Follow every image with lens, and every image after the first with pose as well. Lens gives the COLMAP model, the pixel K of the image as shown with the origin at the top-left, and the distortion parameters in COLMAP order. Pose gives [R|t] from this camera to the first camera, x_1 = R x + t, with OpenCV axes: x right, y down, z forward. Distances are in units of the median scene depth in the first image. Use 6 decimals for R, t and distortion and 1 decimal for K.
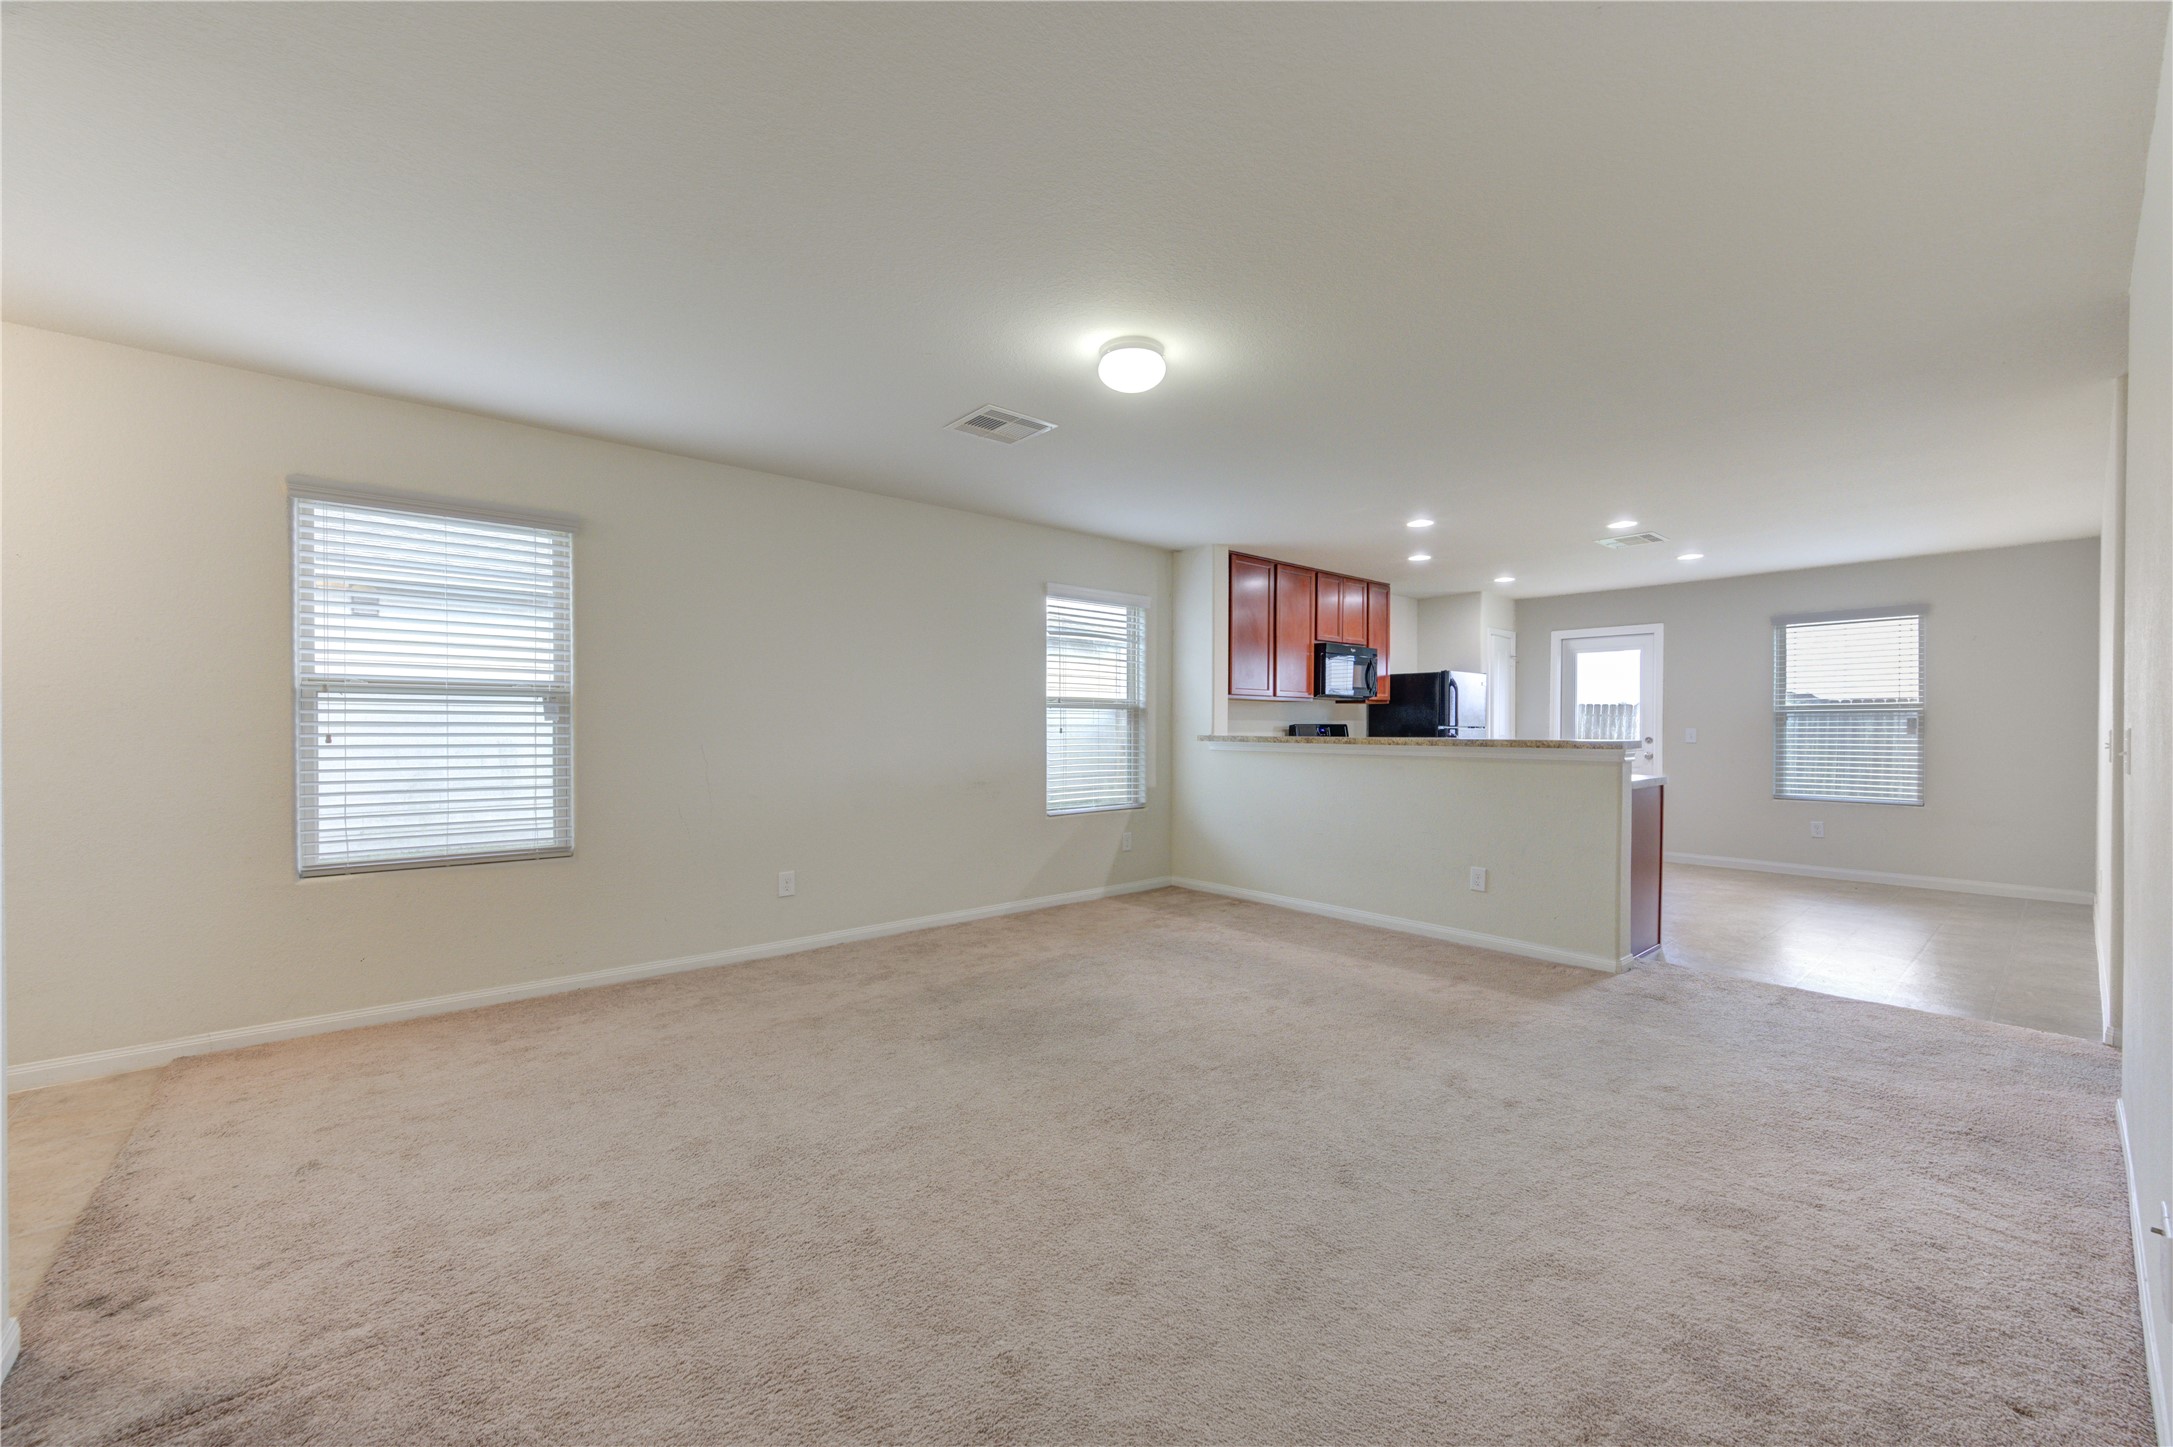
lens RADIAL K [[844.7, 0, 1090.6], [0, 844.7, 734.1], [0, 0, 1]] dist [0.000811, 0.000072]
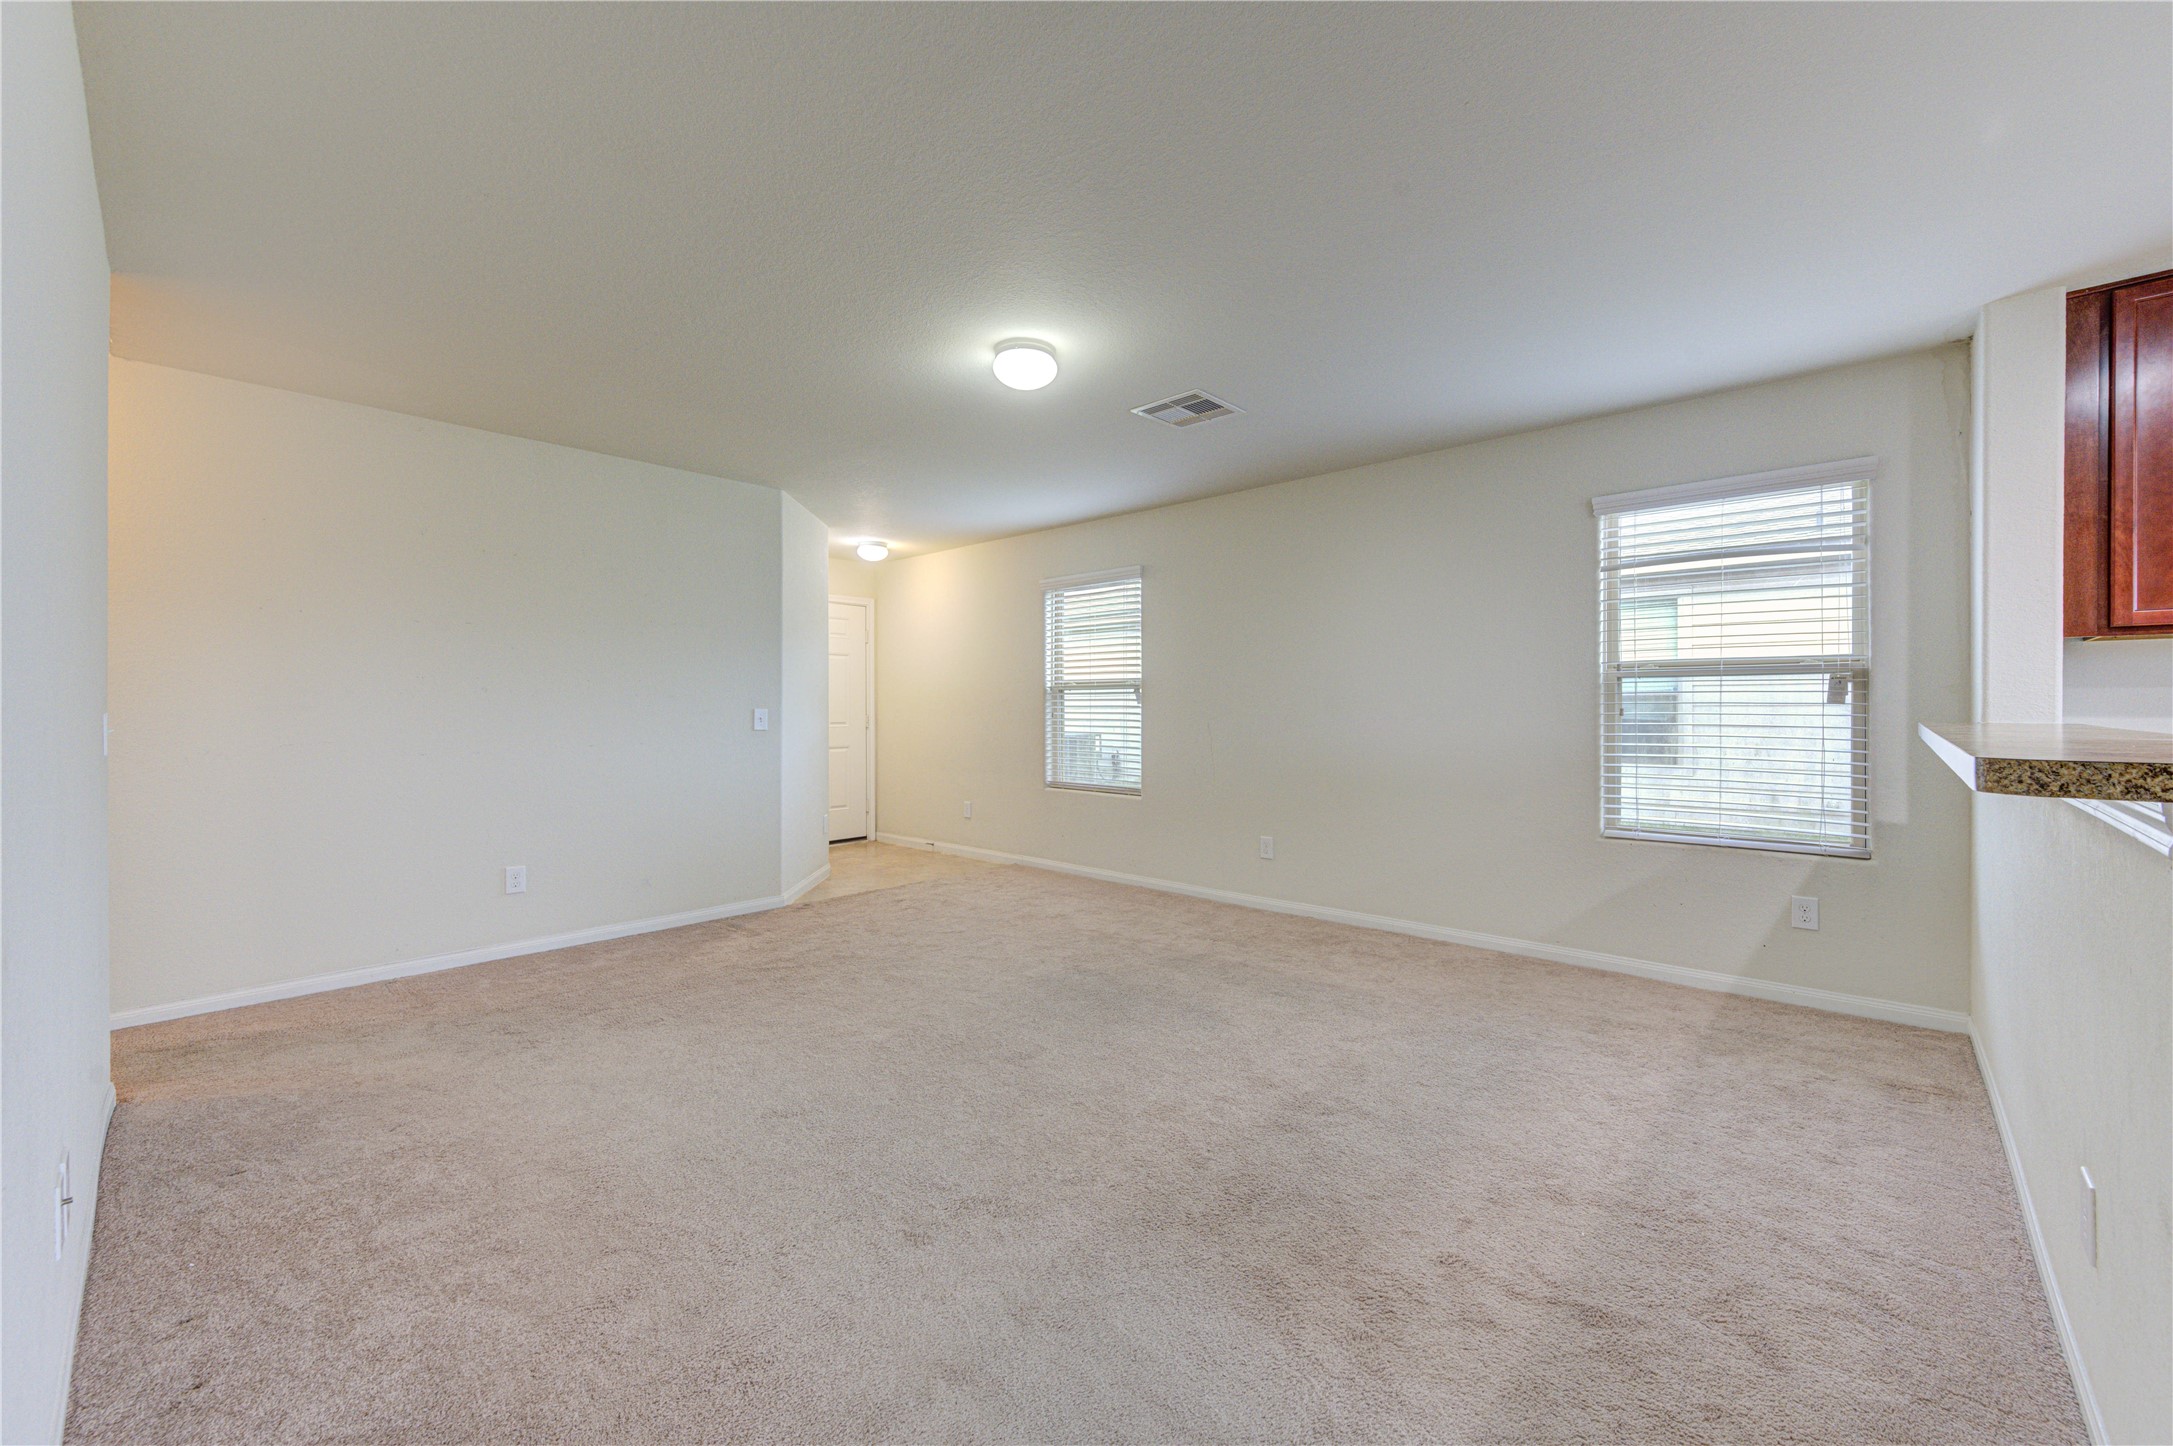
lens RADIAL K [[849.3, 0, 1095.7], [0, 849.3, 706.2], [0, 0, 1]] dist [-0.000936, -0.000187]
pose [[0.124793, -0.003822, -0.992175, 0.523629], [-0.005118, 0.999977, -0.004496, -0.003273], [0.992170, 0.005639, 0.124770, 0.452874]]
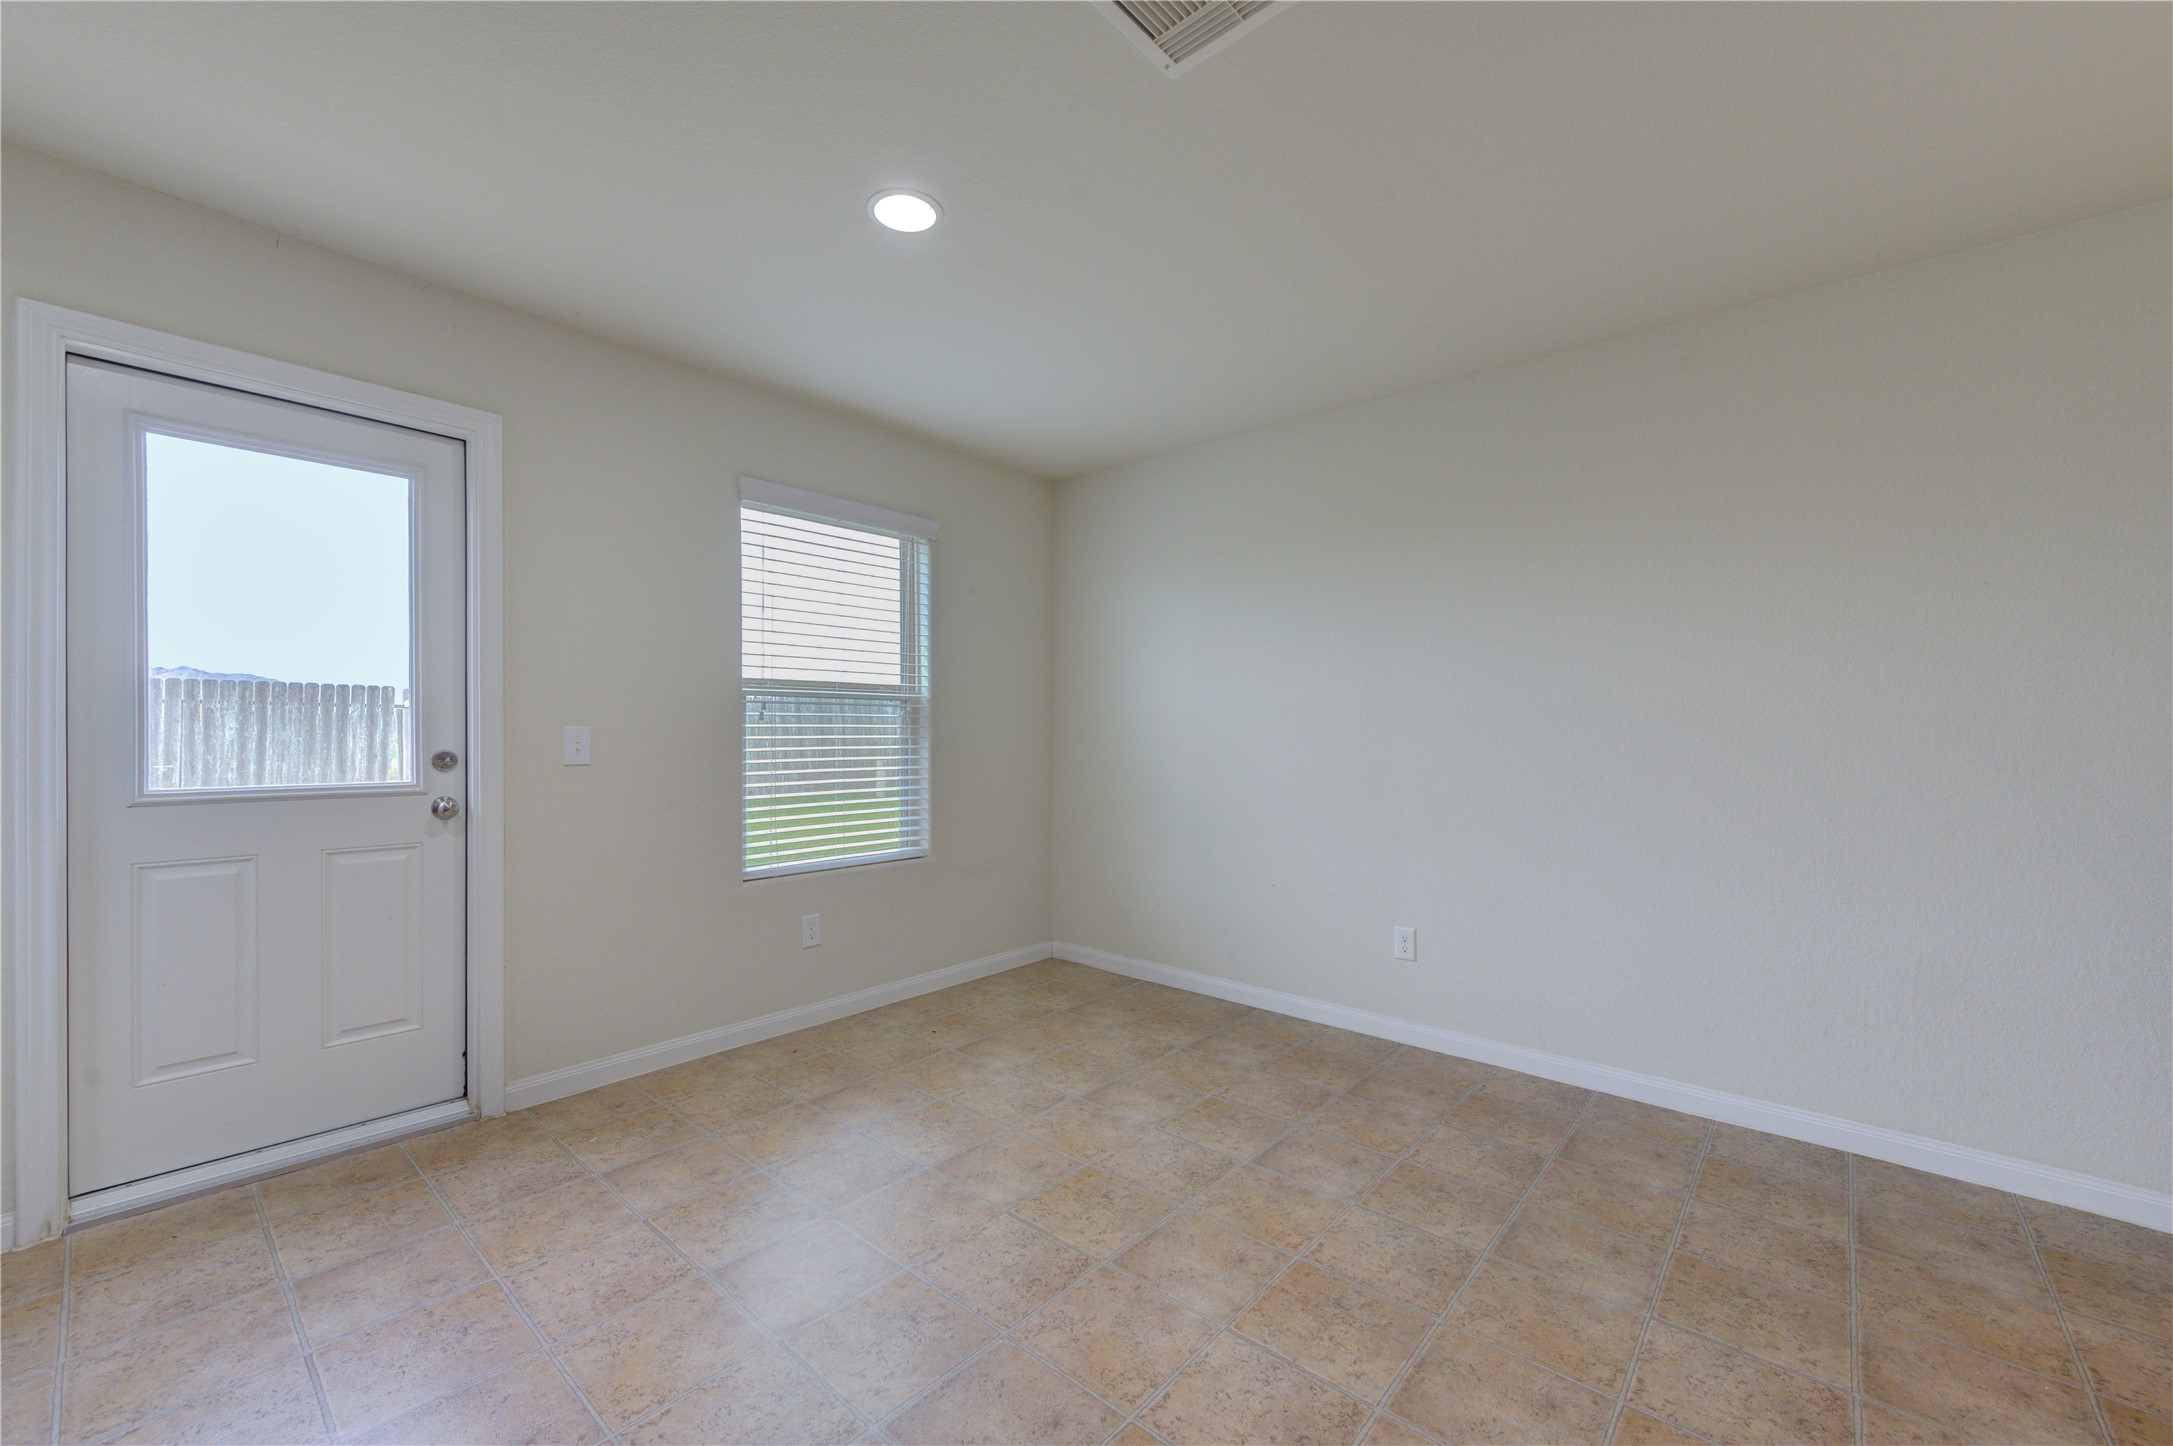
lens RADIAL K [[878.2, 0, 1076.3], [0, 878.2, 734.8], [0, 0, 1]] dist [-0.001951, -0.000257]
pose [[-0.149431, -0.014045, 0.988672, 0.363299], [-0.004502, 0.999898, 0.013524, -0.011072], [-0.988762, -0.002431, -0.149479, 1.021470]]
